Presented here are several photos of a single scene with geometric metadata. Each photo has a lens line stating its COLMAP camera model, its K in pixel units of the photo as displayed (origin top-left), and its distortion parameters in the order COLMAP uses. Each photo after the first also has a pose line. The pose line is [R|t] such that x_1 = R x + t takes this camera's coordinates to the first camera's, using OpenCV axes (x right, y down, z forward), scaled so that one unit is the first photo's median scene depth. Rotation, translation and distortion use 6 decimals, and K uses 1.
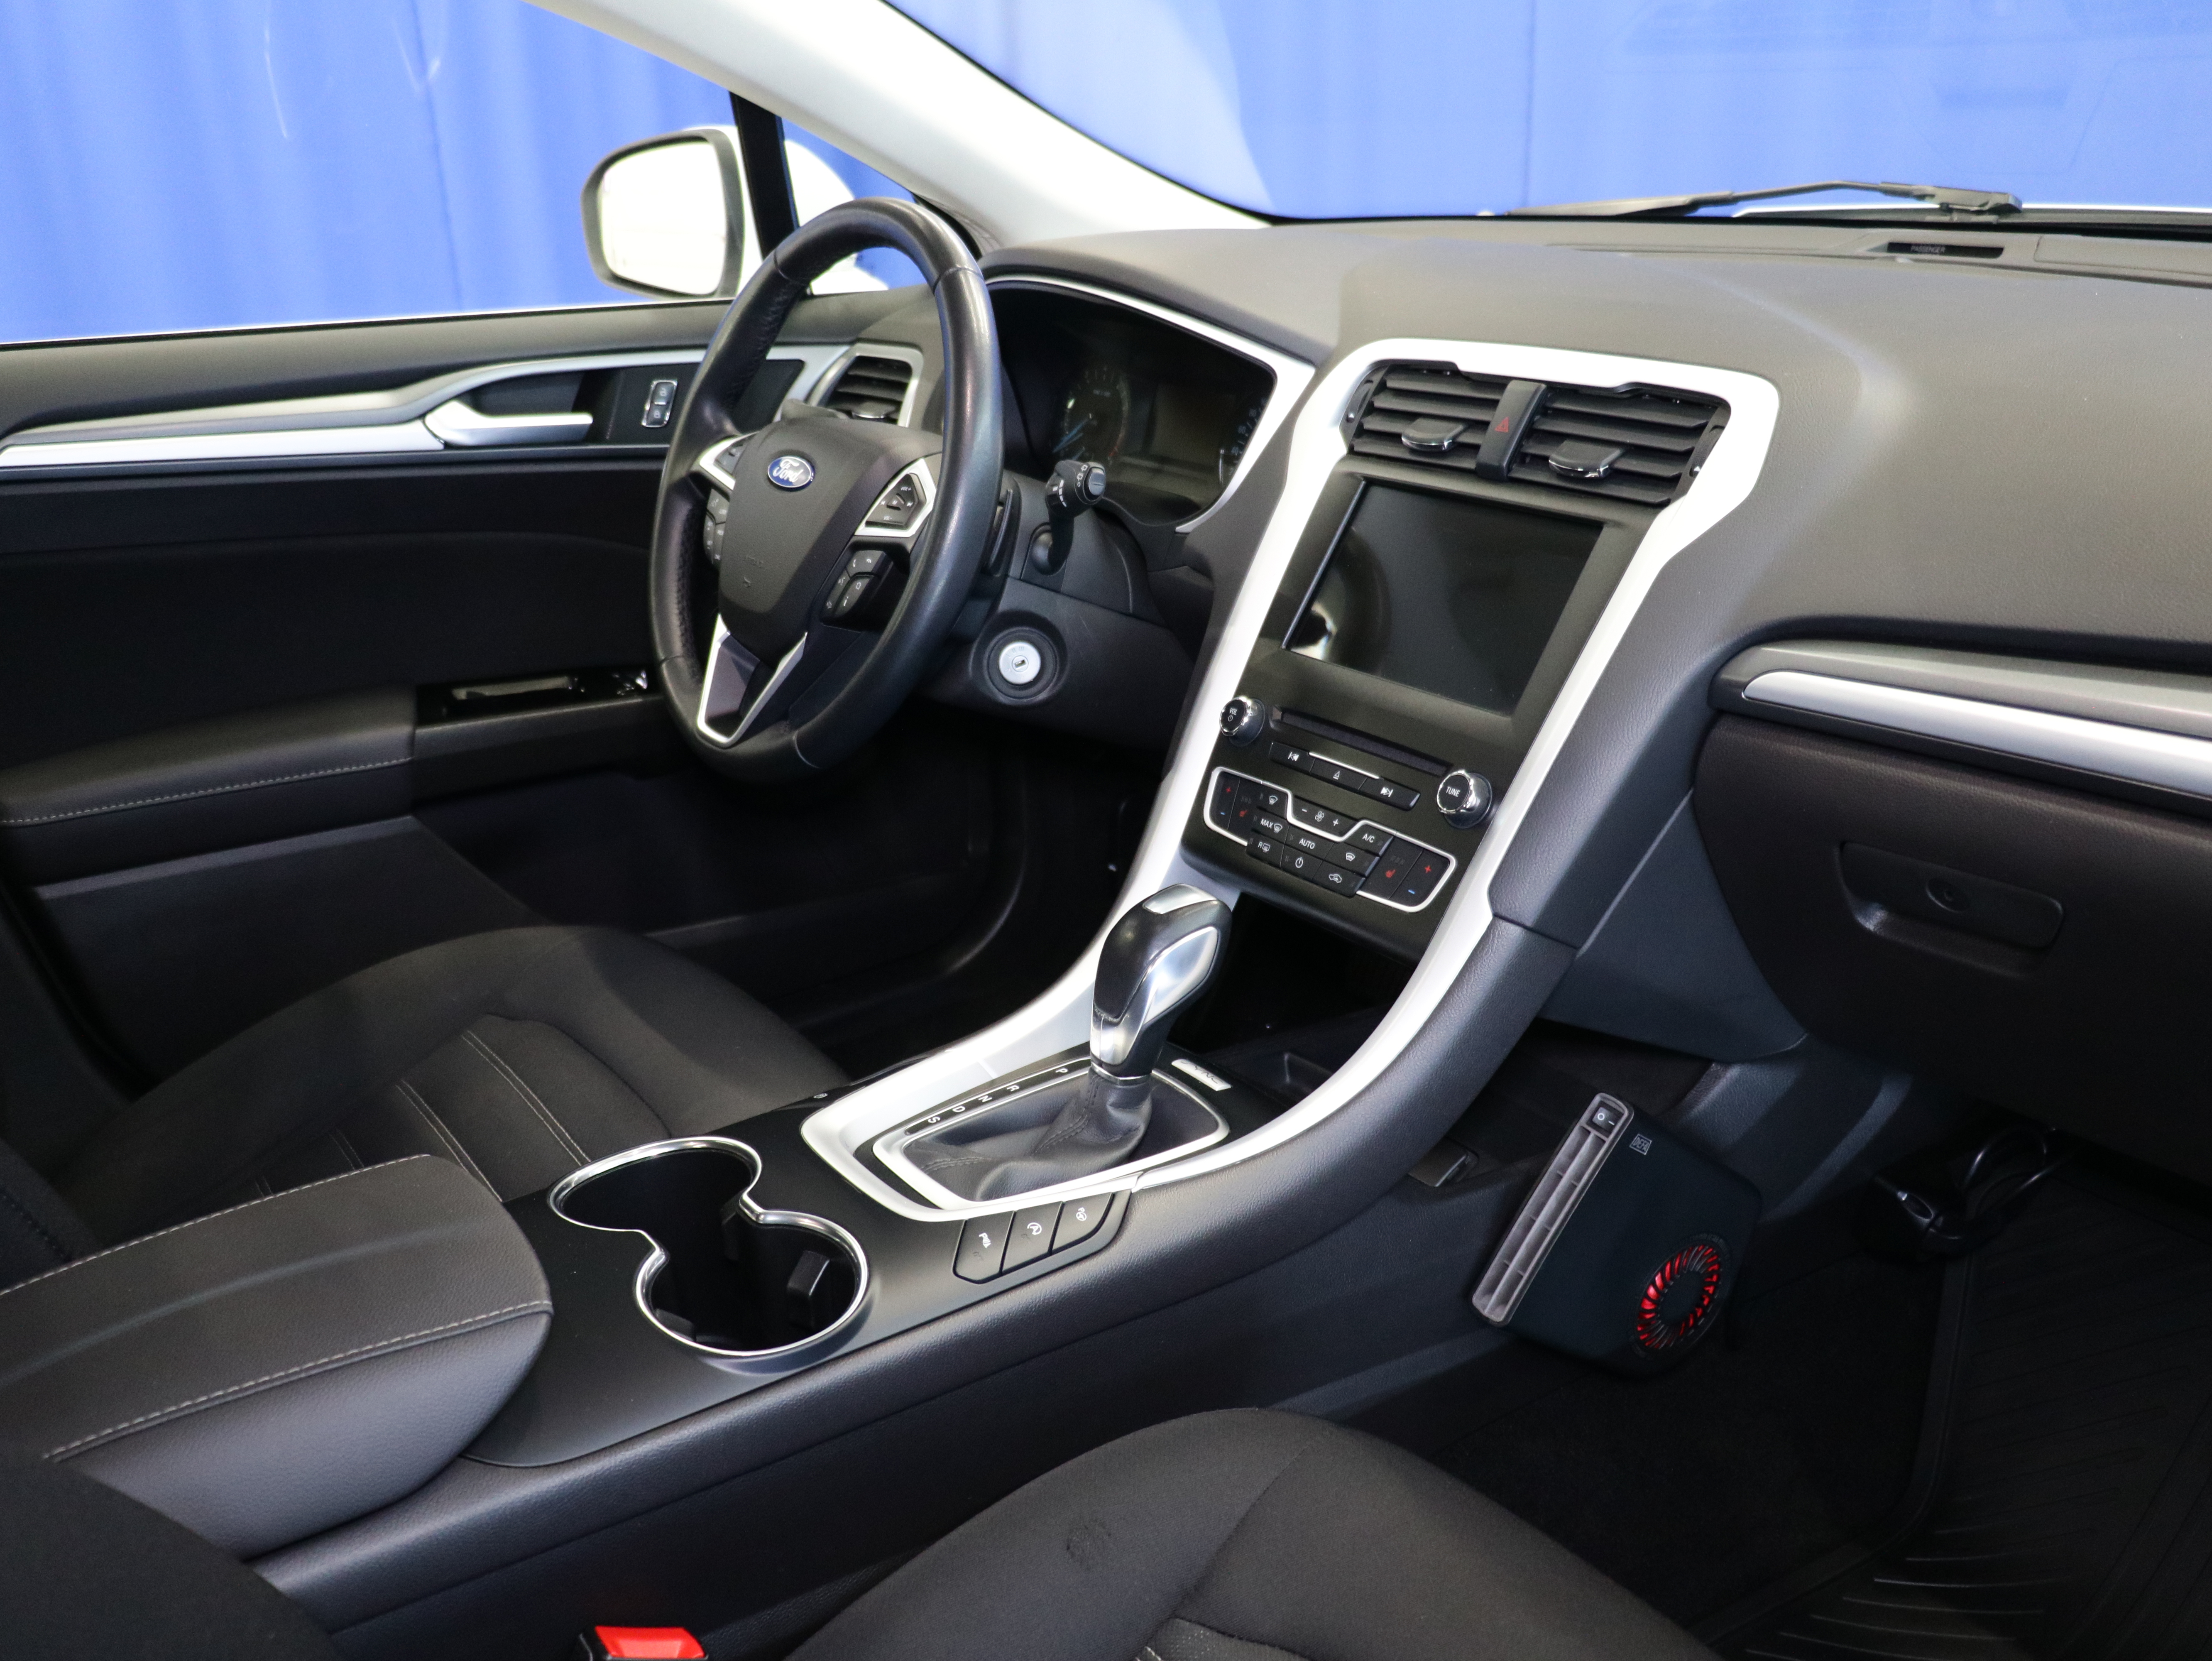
lens RADIAL K [[1989.0, 0, 1101.0], [0, 1989.0, 831.8], [0, 0, 1]] dist [-0.020314, 0.030656]
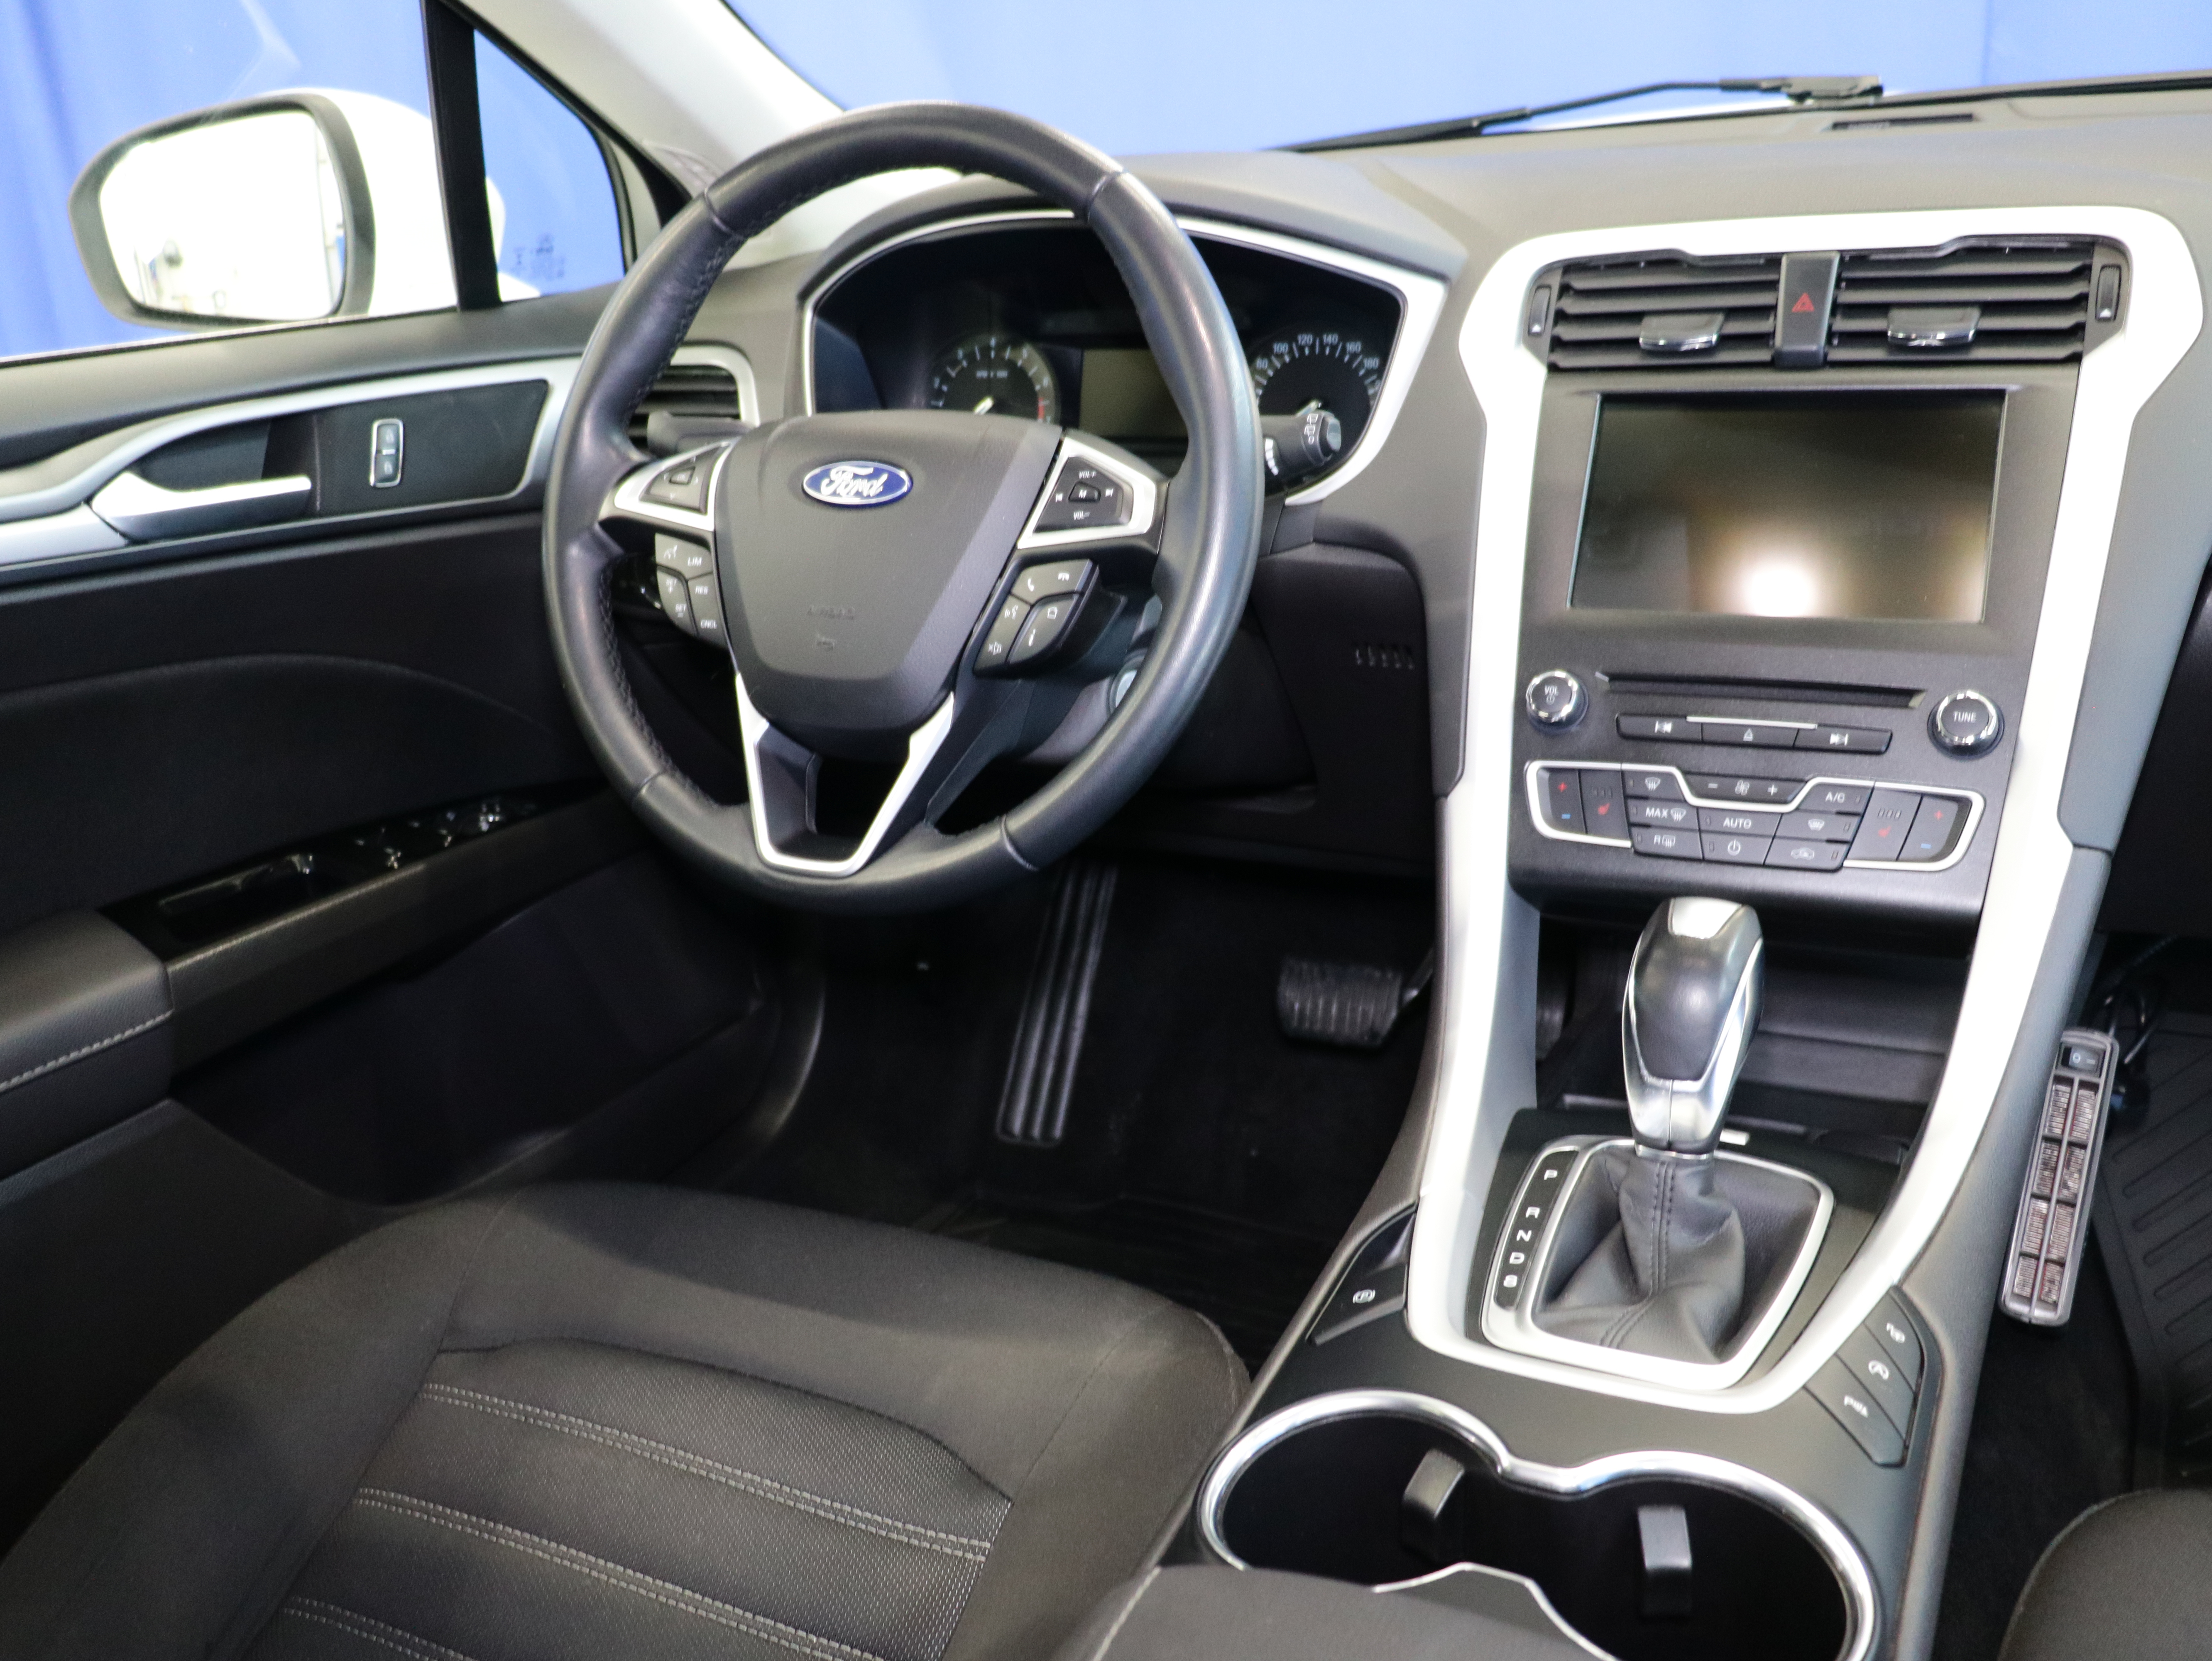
lens RADIAL K [[1989.0, 0, 1094.3], [0, 1989.0, 828.6], [0, 0, 1]] dist [-0.020314, 0.030656]
pose [[0.878145, -0.191967, 0.438190, -0.444581], [0.207697, 0.978116, 0.012273, -0.051878], [-0.430957, 0.080233, 0.898799, 0.343295]]
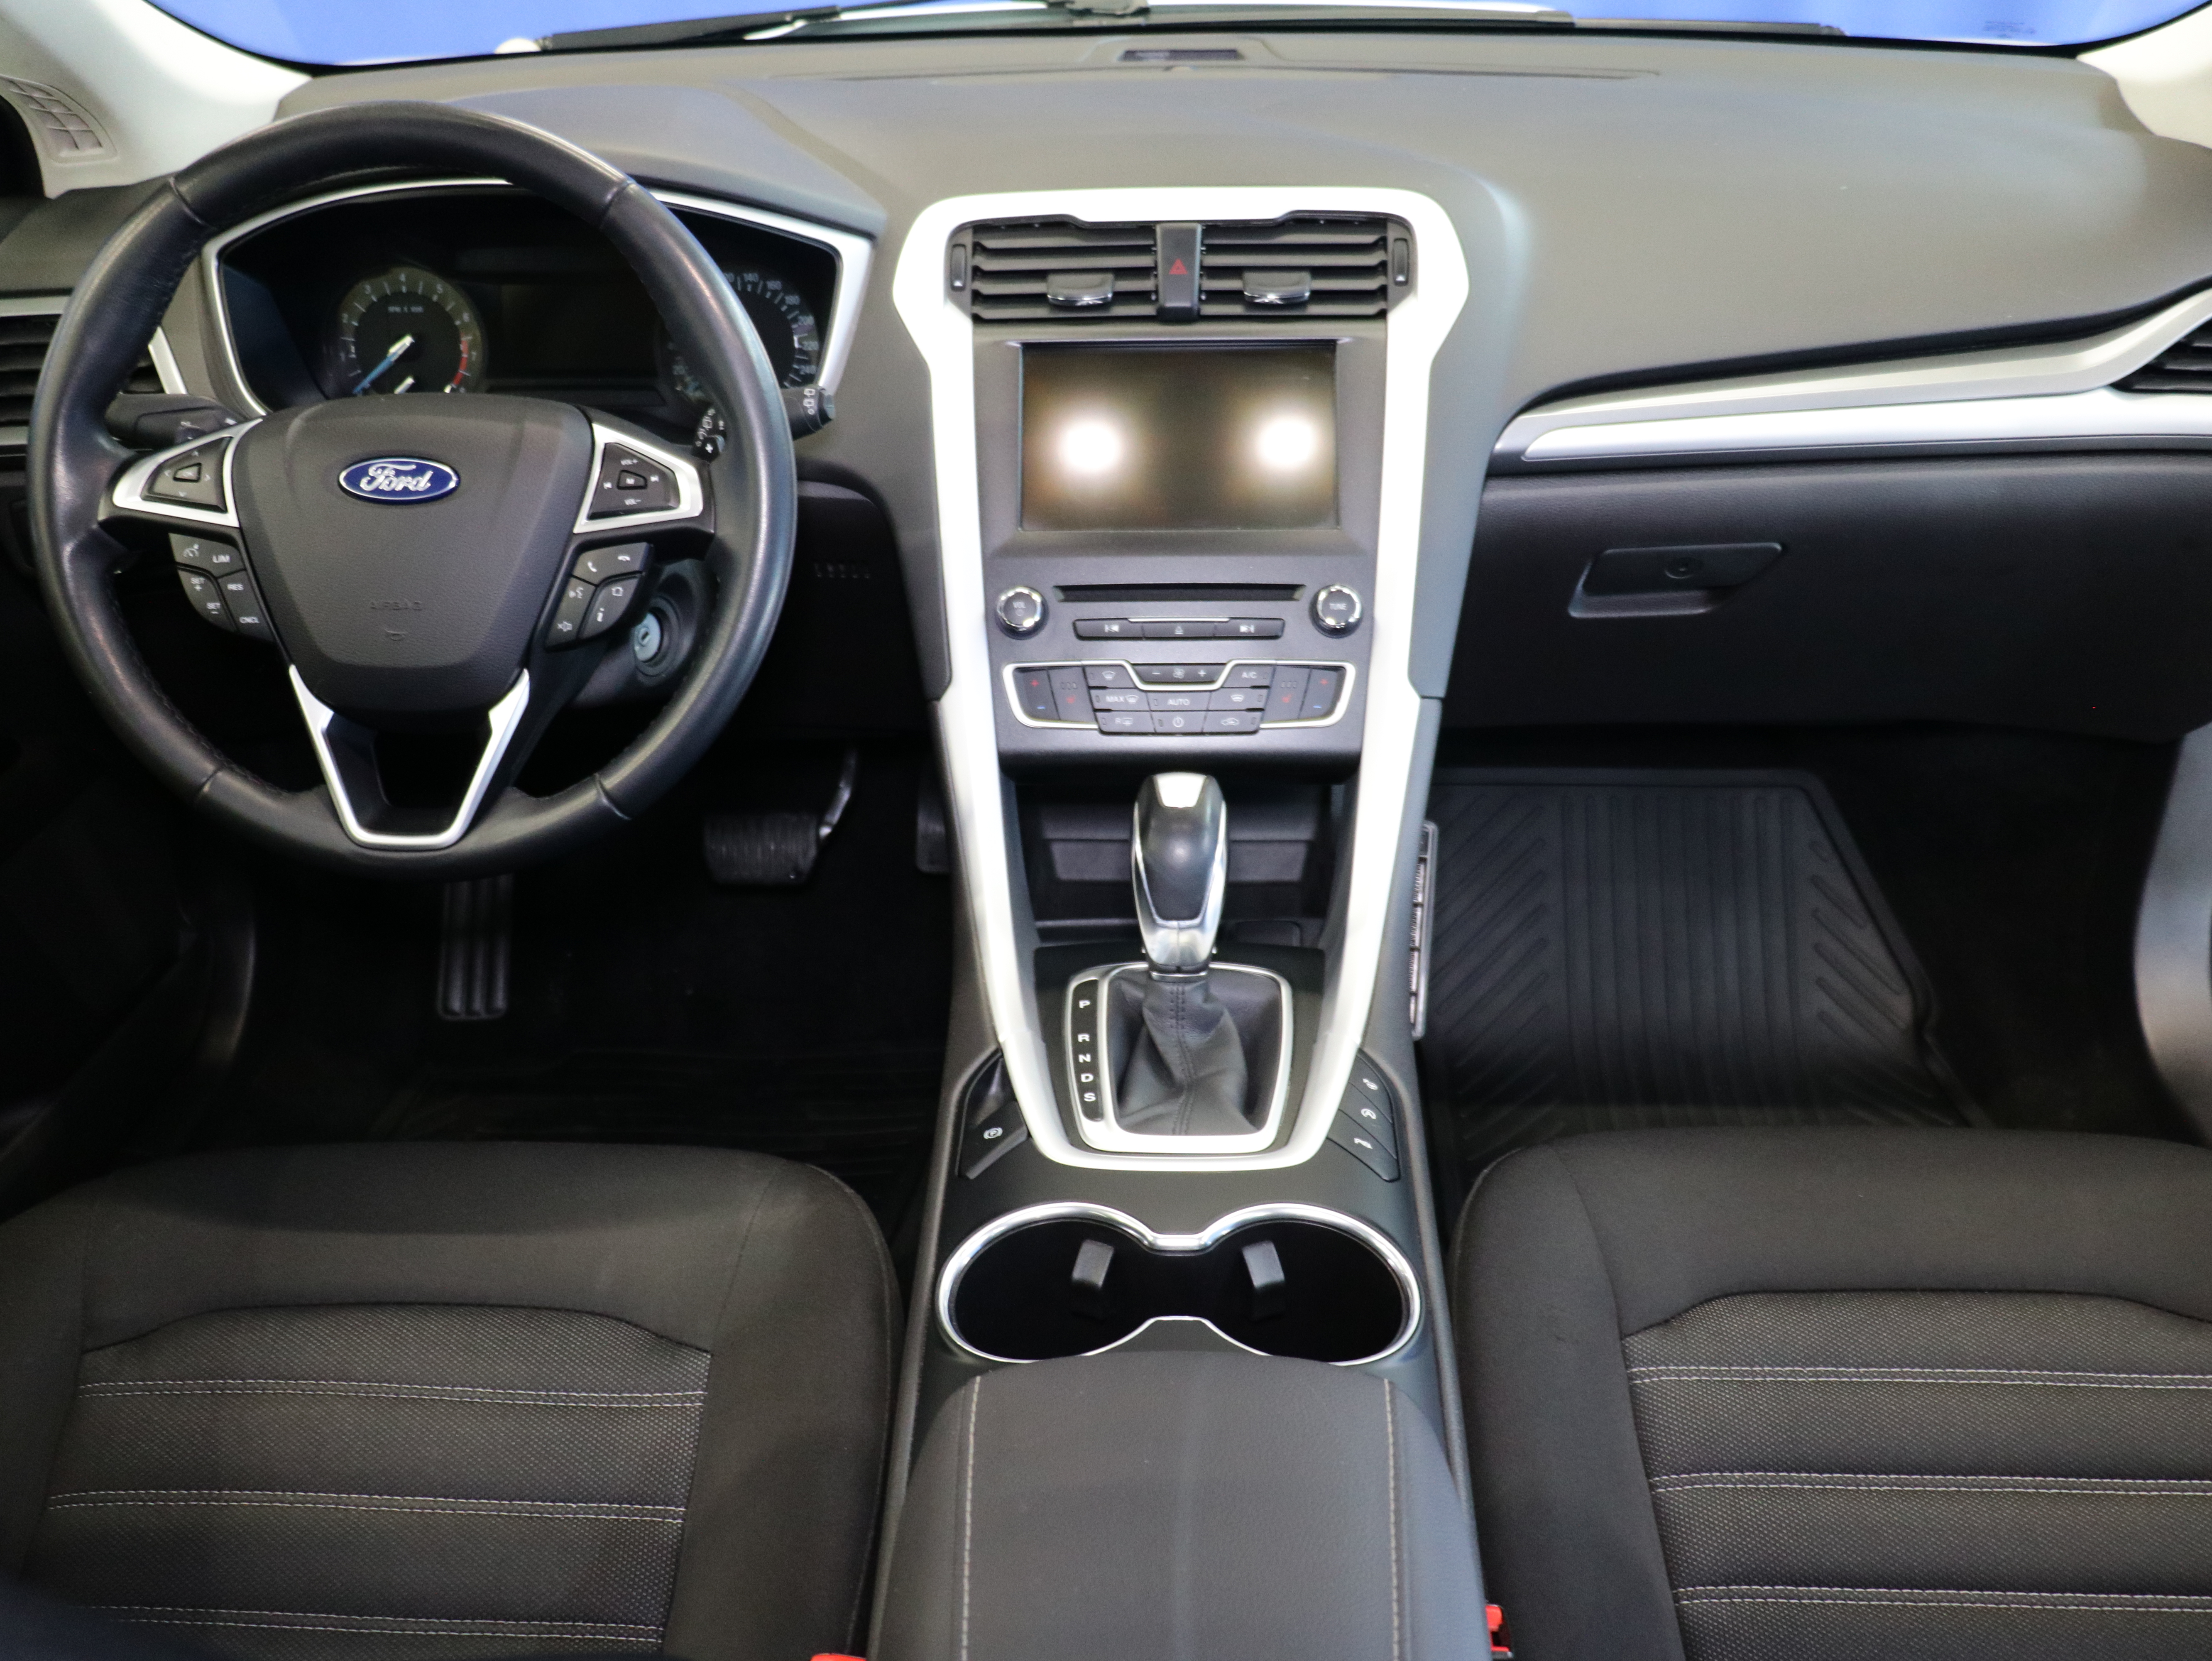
lens RADIAL K [[1989.0, 0, 1105.7], [0, 1989.0, 839.7], [0, 0, 1]] dist [-0.020314, 0.030656]
pose [[0.602103, -0.362515, 0.711375, -0.619159], [0.274847, 0.930633, 0.241620, -0.170785], [-0.749620, 0.050039, 0.659974, 0.317084]]
